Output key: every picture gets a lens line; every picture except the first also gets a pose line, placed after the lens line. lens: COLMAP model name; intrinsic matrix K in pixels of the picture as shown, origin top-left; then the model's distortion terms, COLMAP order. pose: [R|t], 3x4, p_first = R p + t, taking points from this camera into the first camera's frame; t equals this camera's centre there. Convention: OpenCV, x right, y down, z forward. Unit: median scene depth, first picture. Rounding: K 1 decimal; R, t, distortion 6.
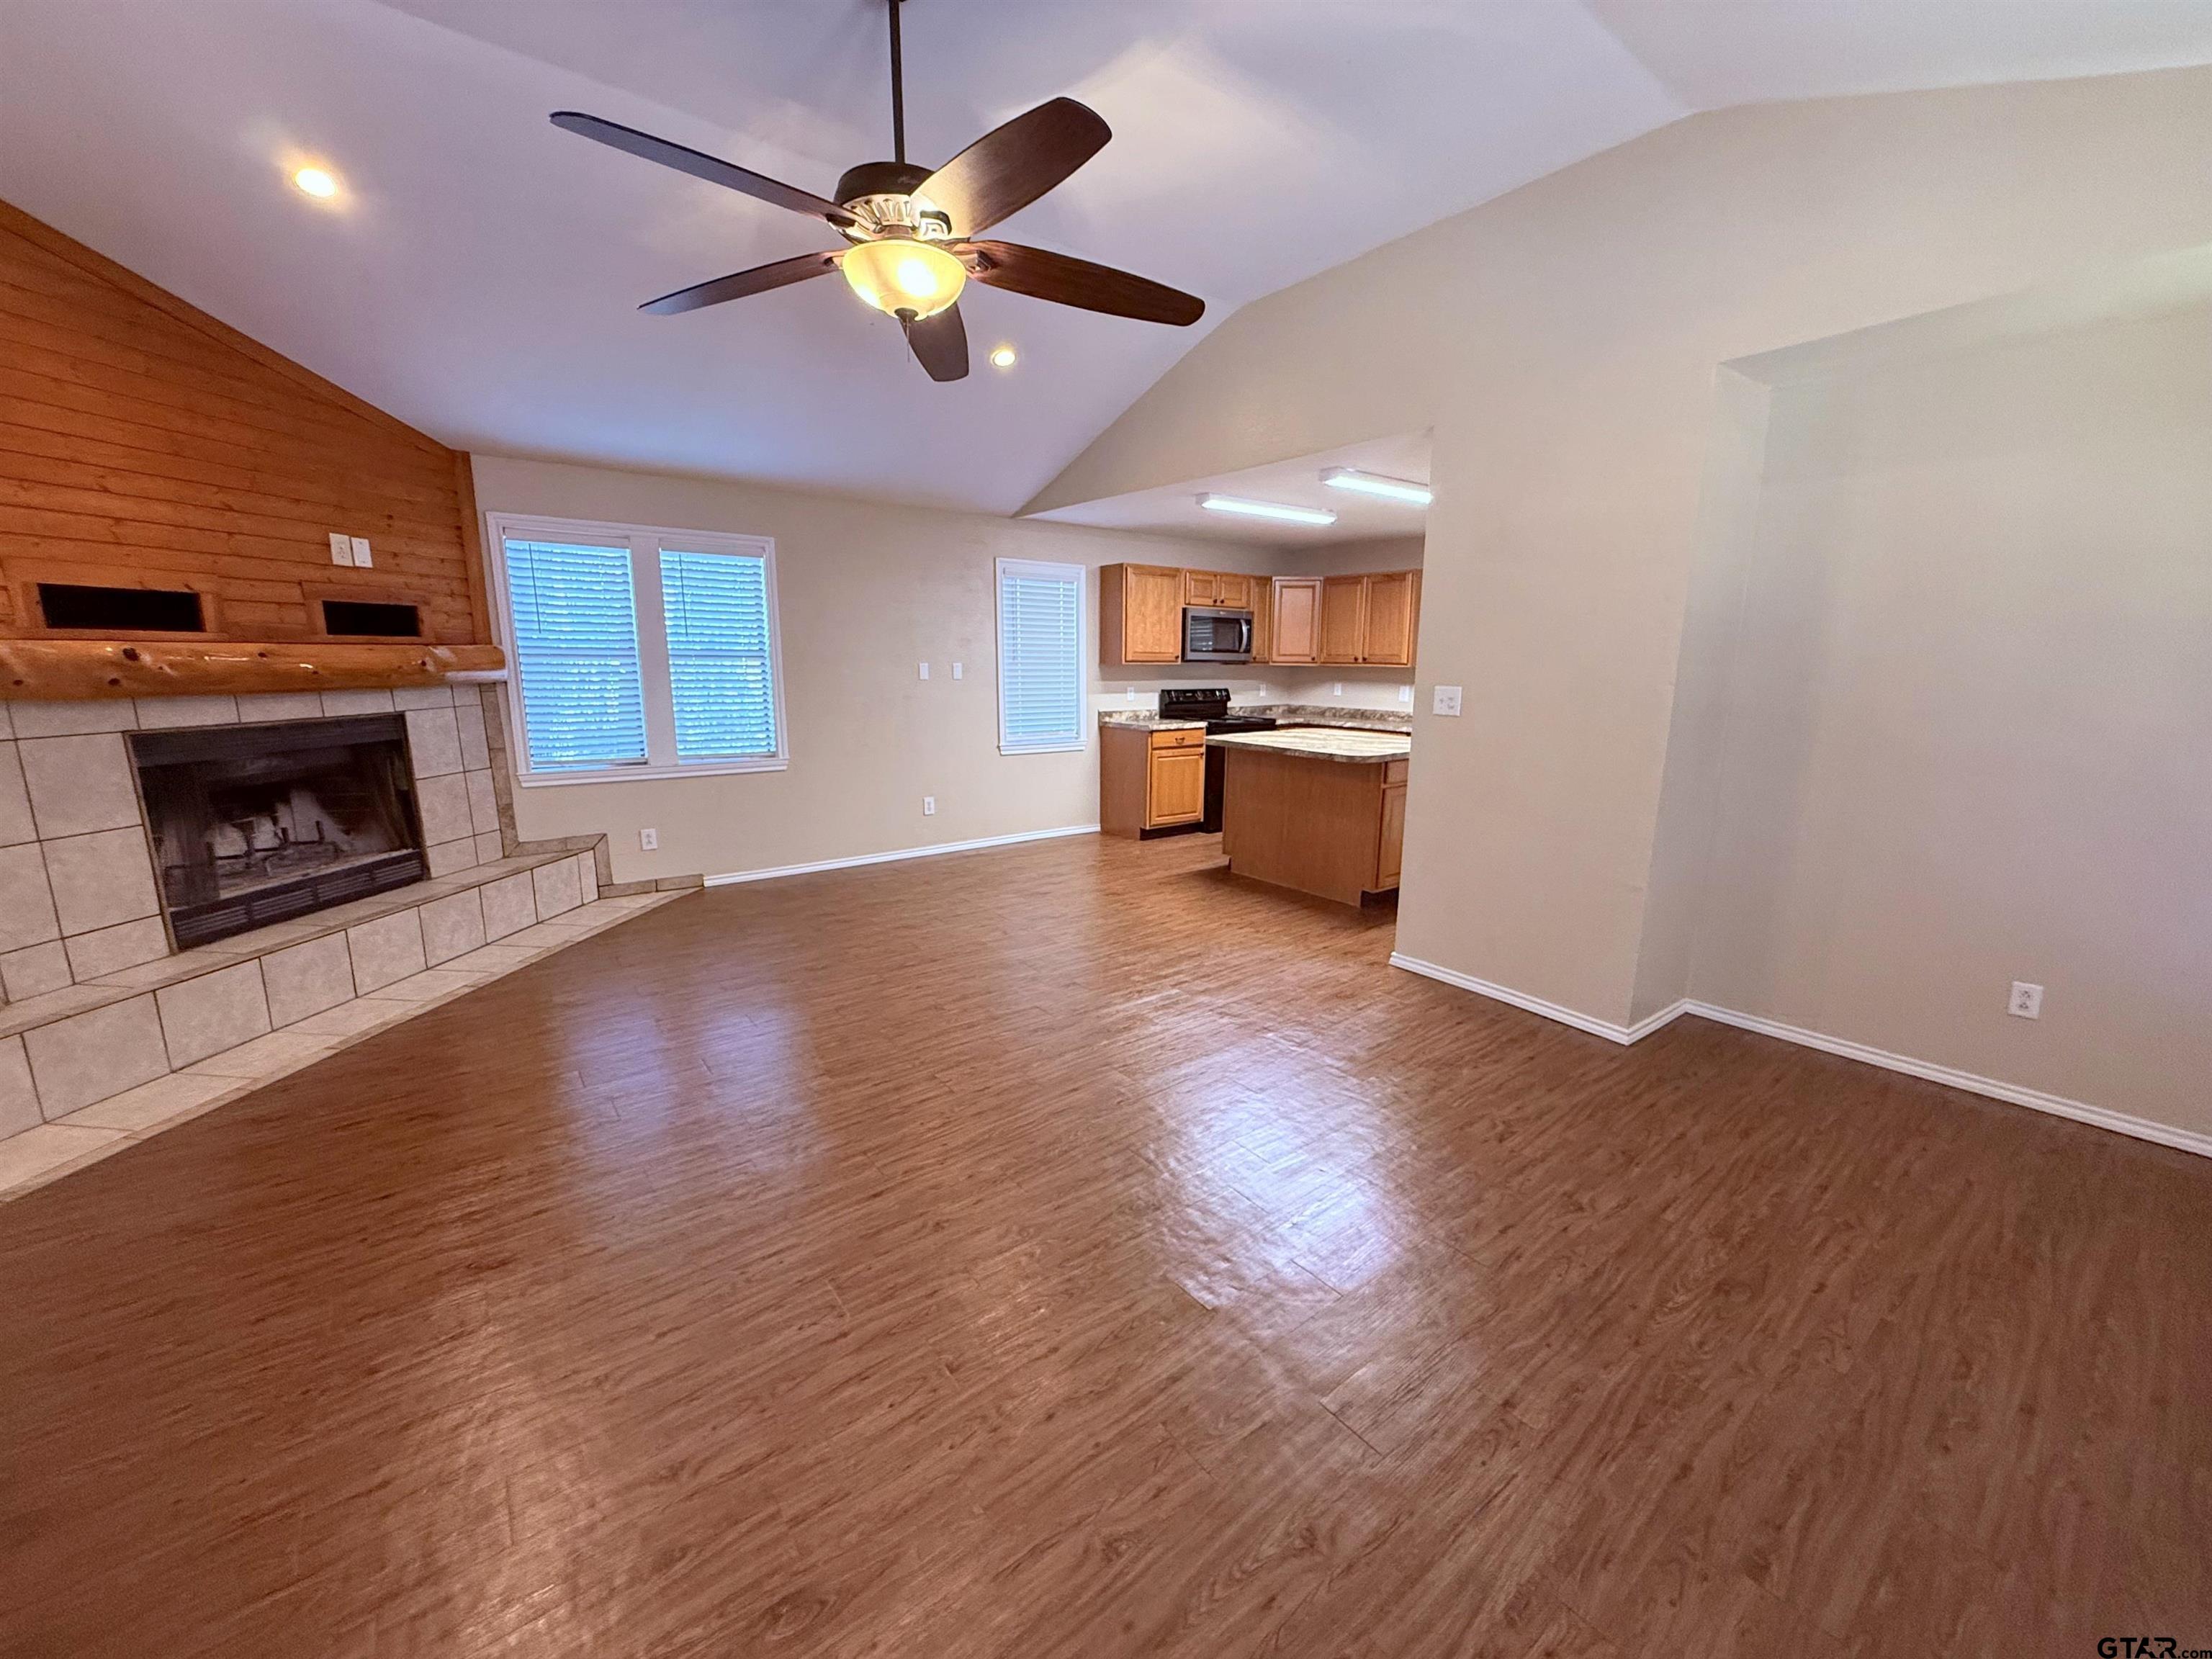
lens RADIAL K [[877.6, 0, 1106.0], [0, 877.6, 829.5], [0, 0, 1]] dist [-0.001420, 0.000040]
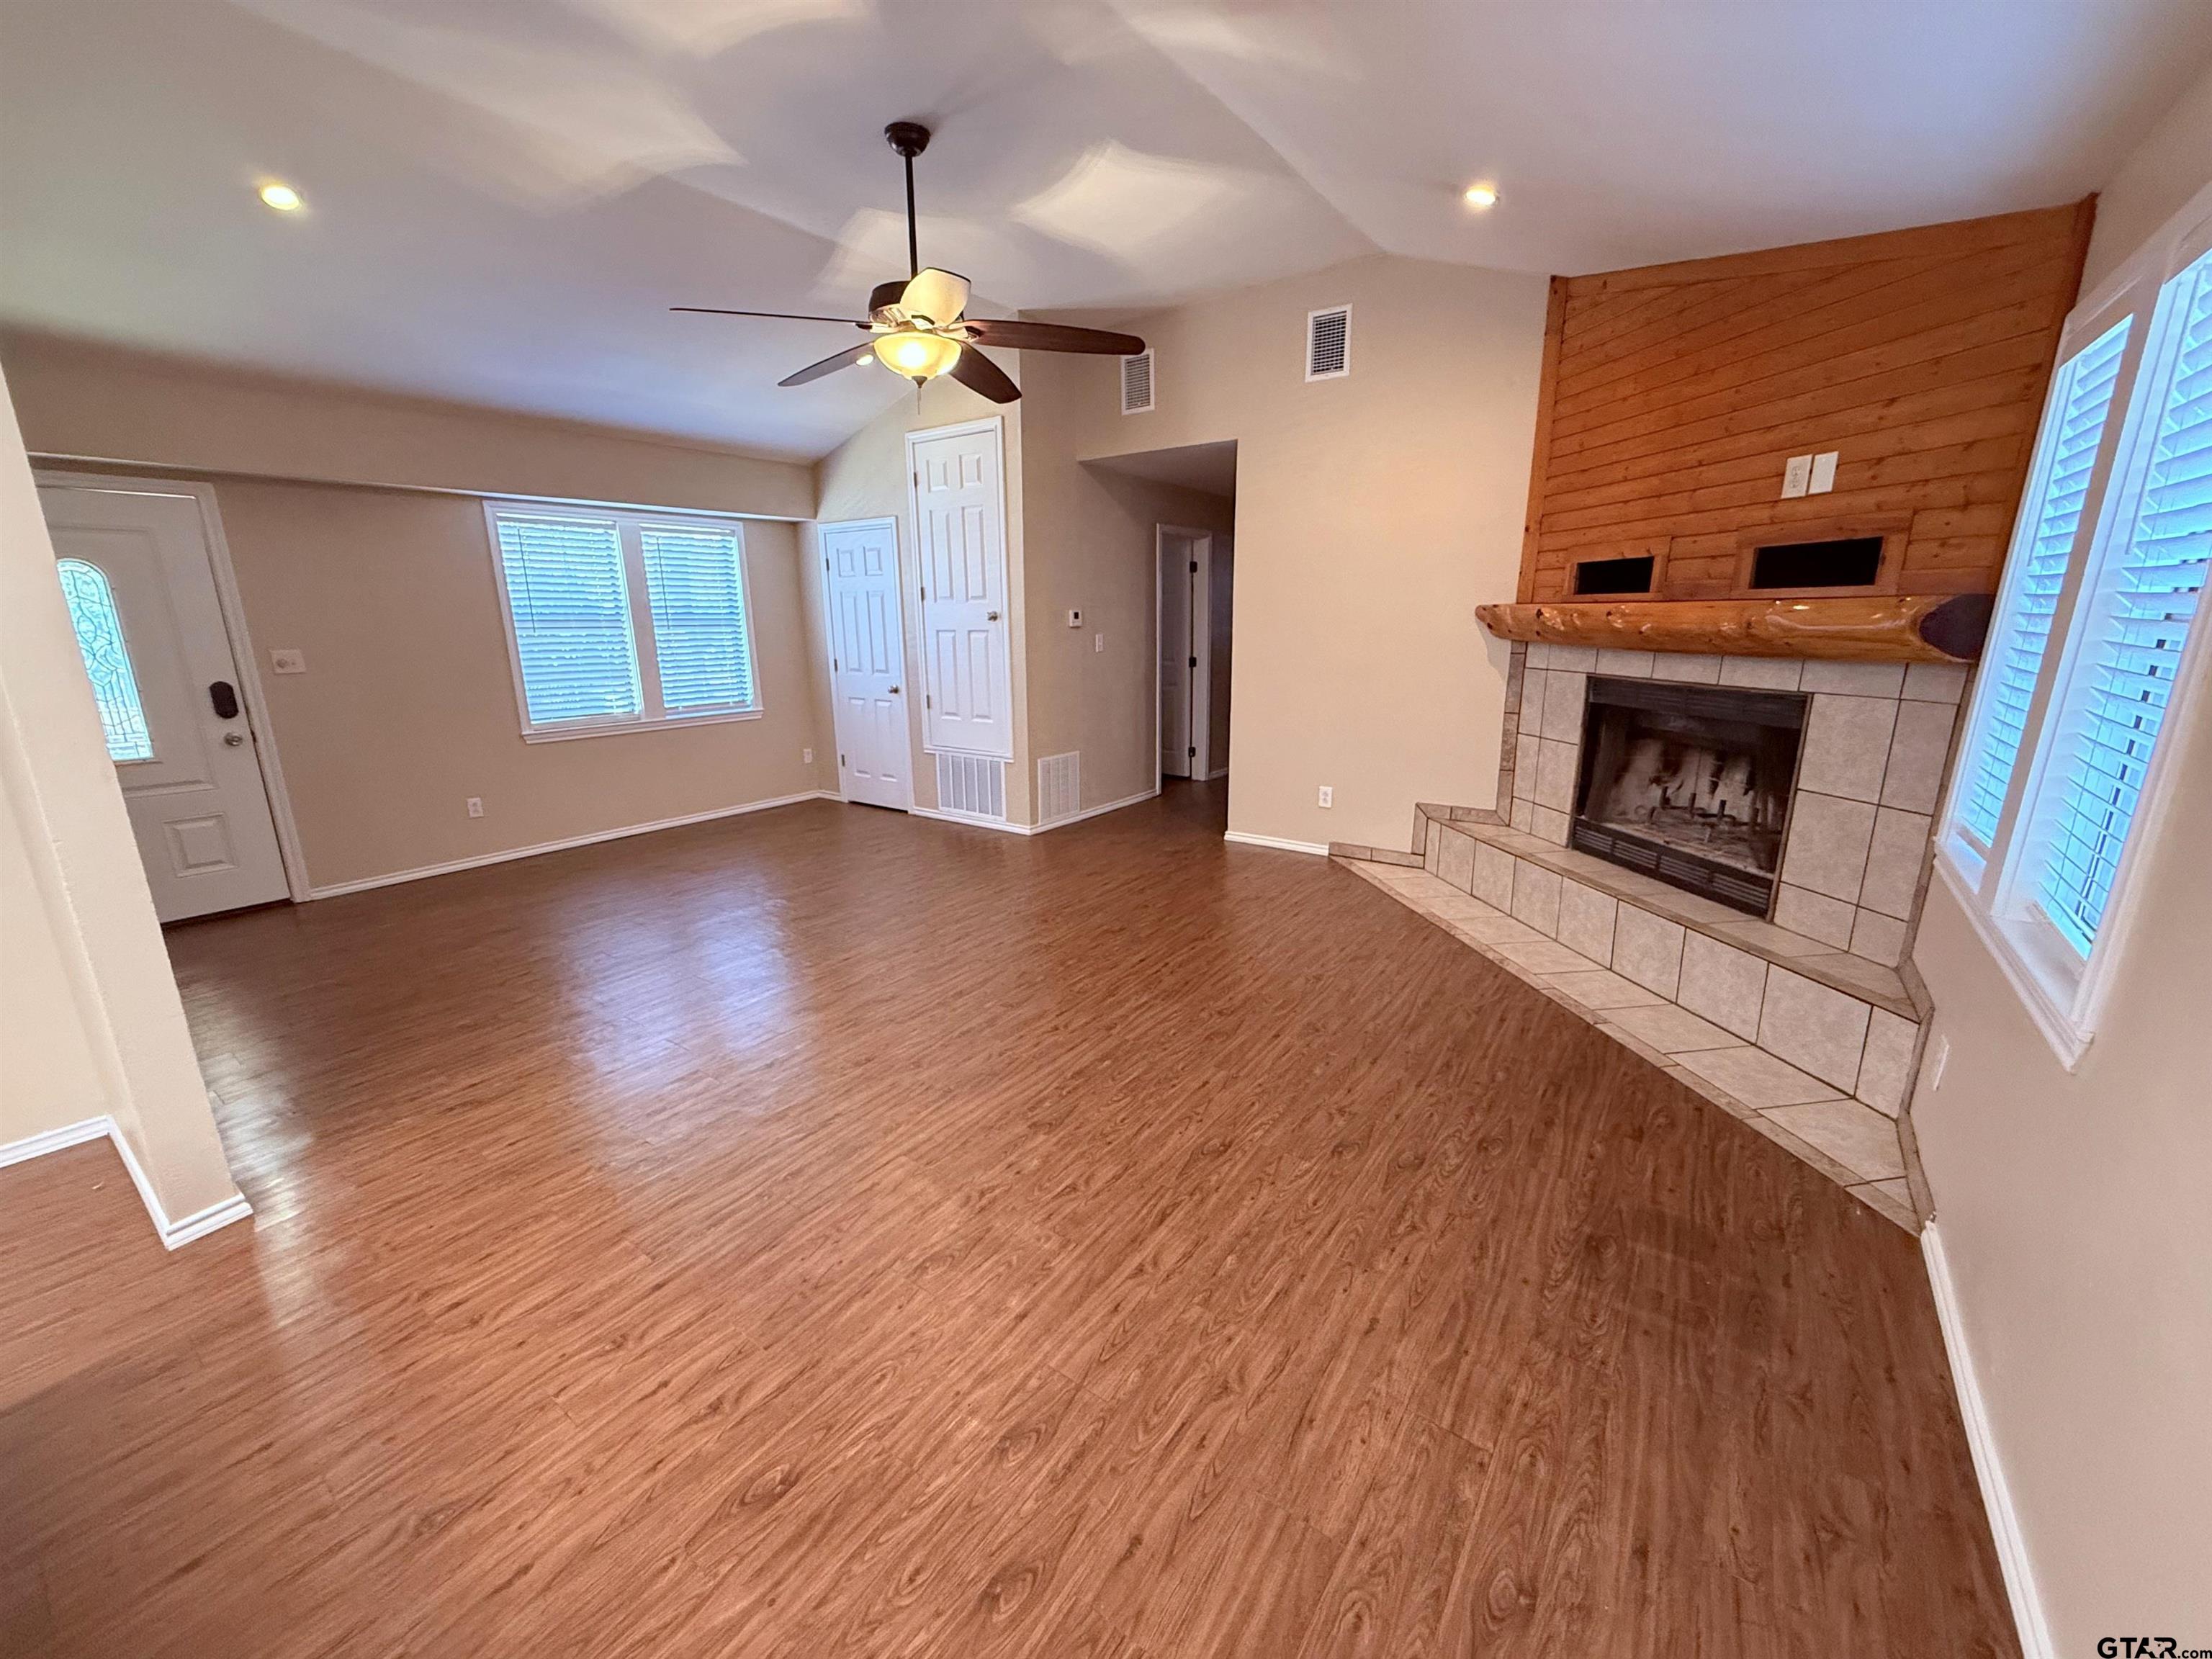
lens RADIAL K [[877.3, 0, 1100.3], [0, 877.3, 830.4], [0, 0, 1]] dist [0.001043, 0.000137]
pose [[-0.960772, 0.072275, -0.267755, -0.043024], [-0.047766, 0.907897, 0.416463, -0.296660], [0.273194, 0.412916, -0.868830, 1.478008]]
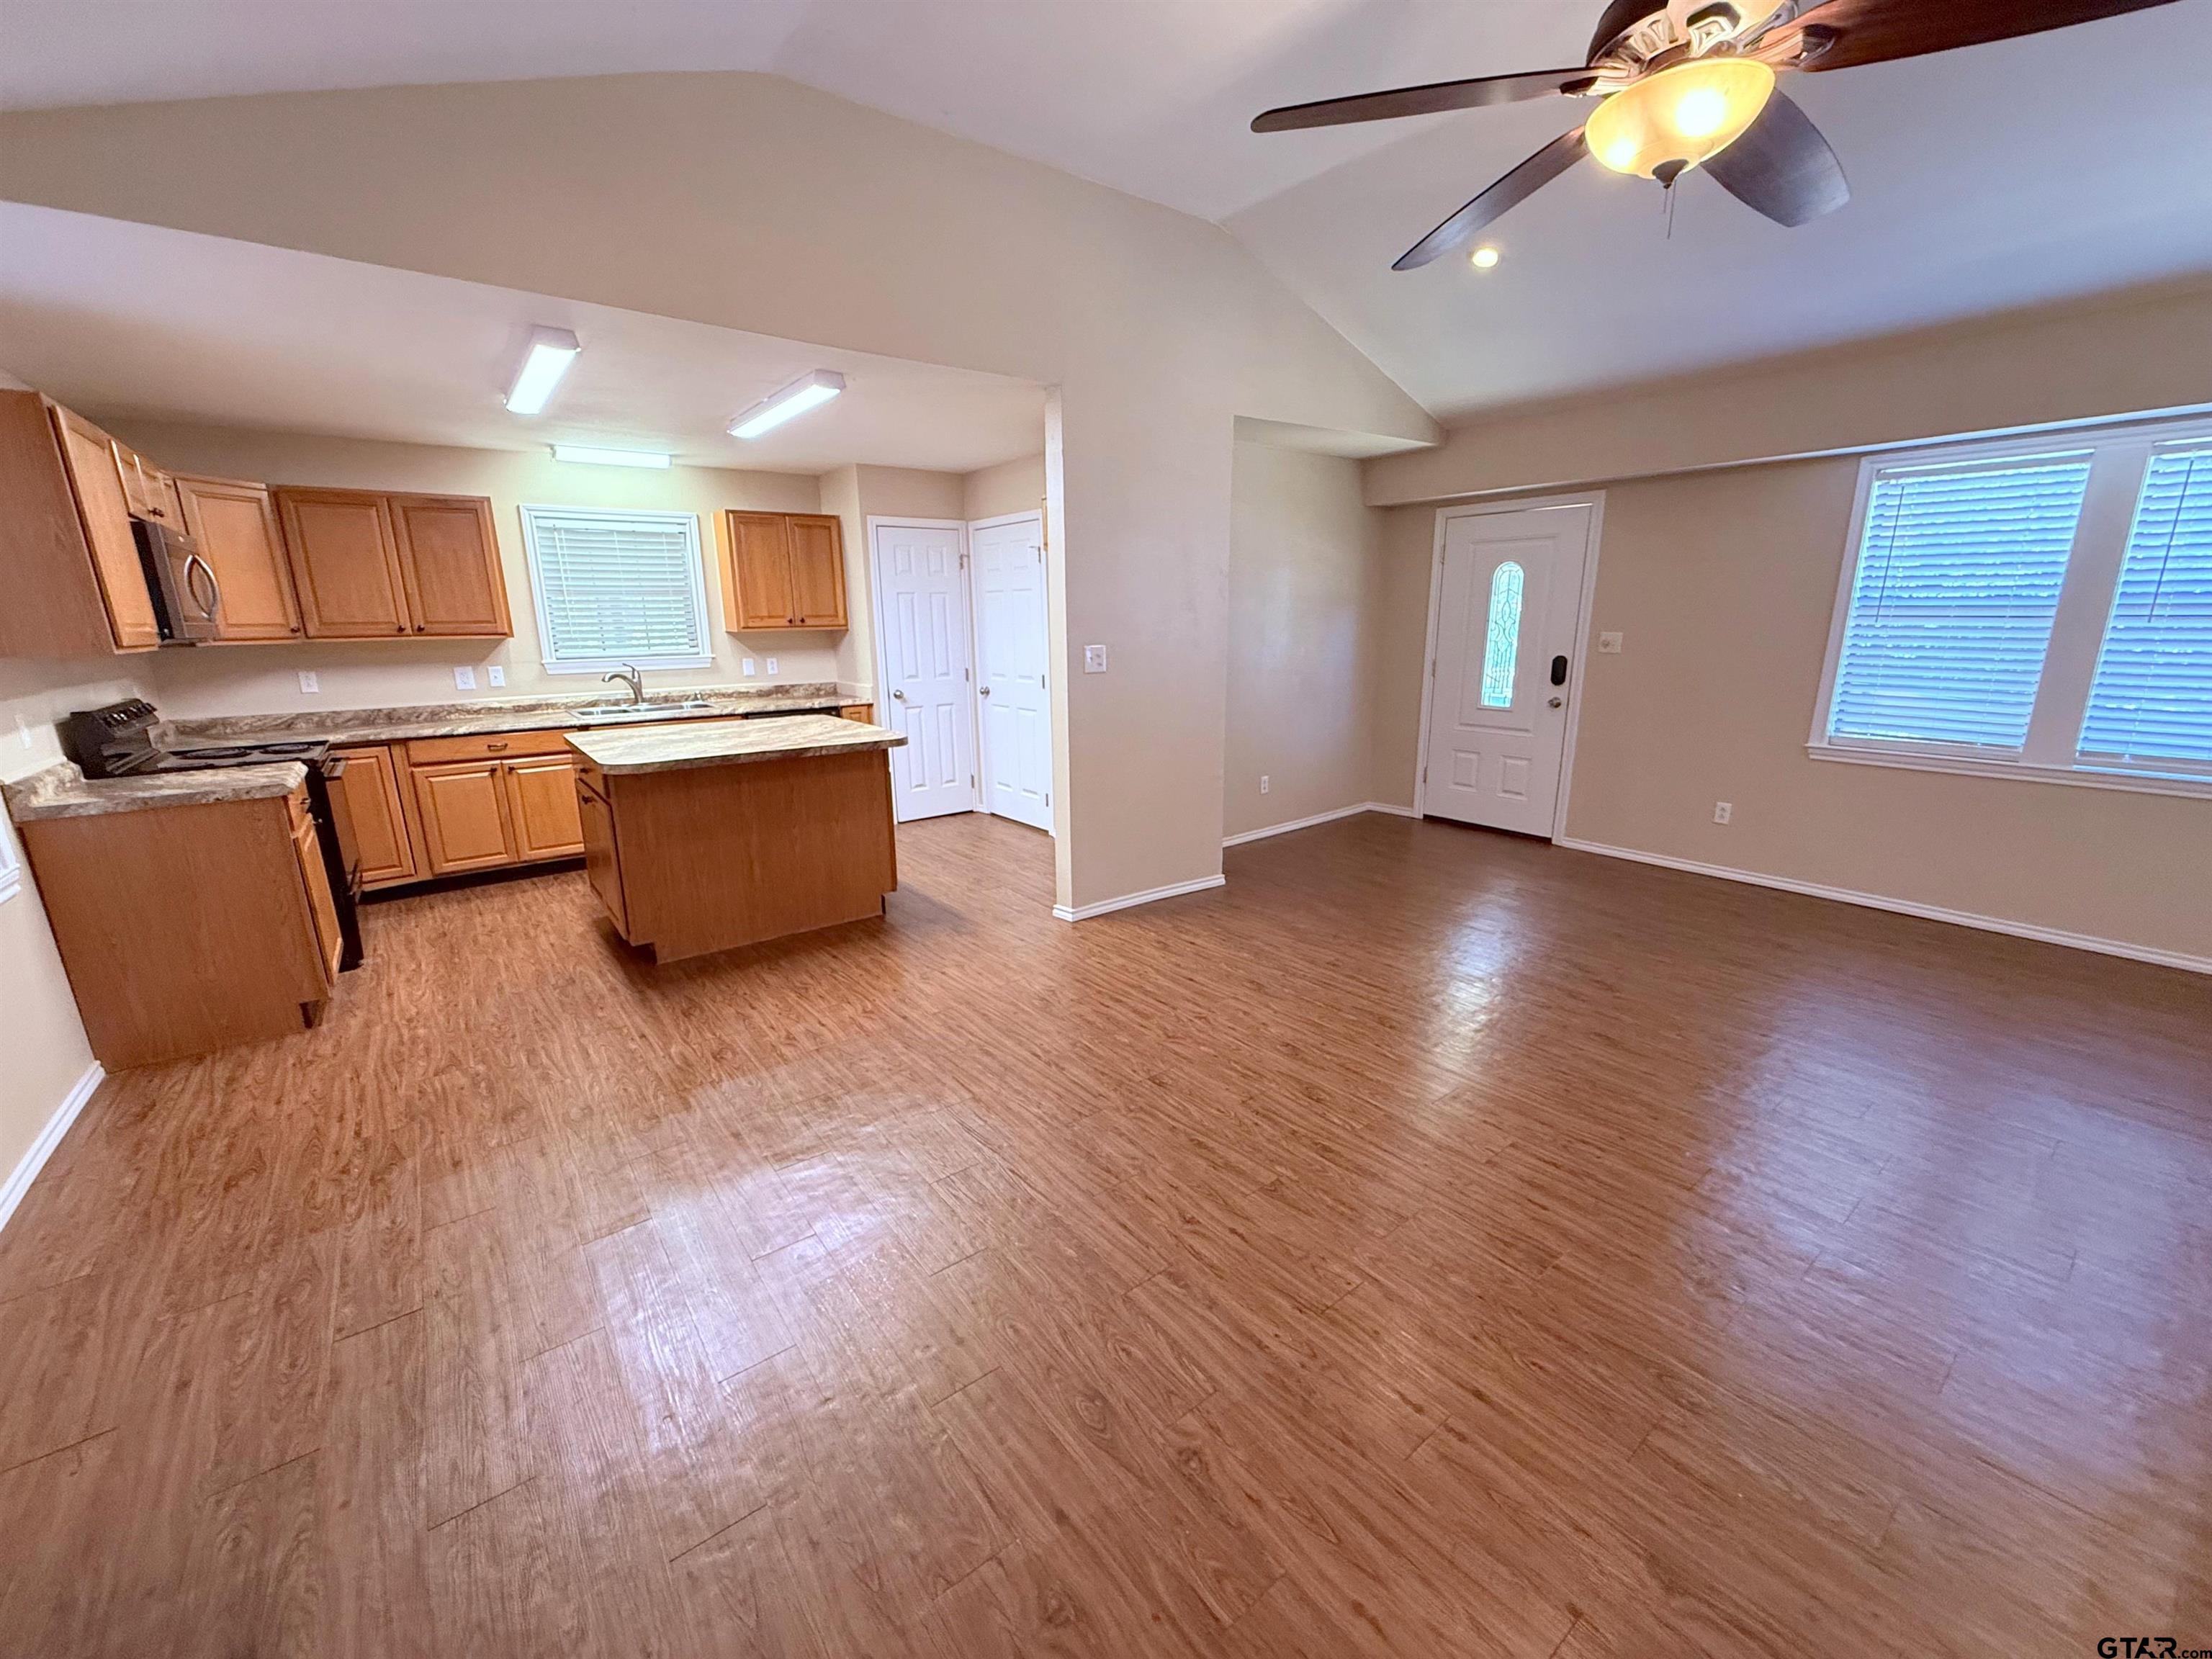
lens RADIAL K [[877.3, 0, 1100.3], [0, 877.3, 830.4], [0, 0, 1]] dist [0.001043, 0.000137]
pose [[0.003476, -0.248847, 0.968536, -0.626907], [0.206351, 0.947876, 0.242798, -0.185338], [-0.978472, 0.199015, 0.054645, 0.875534]]
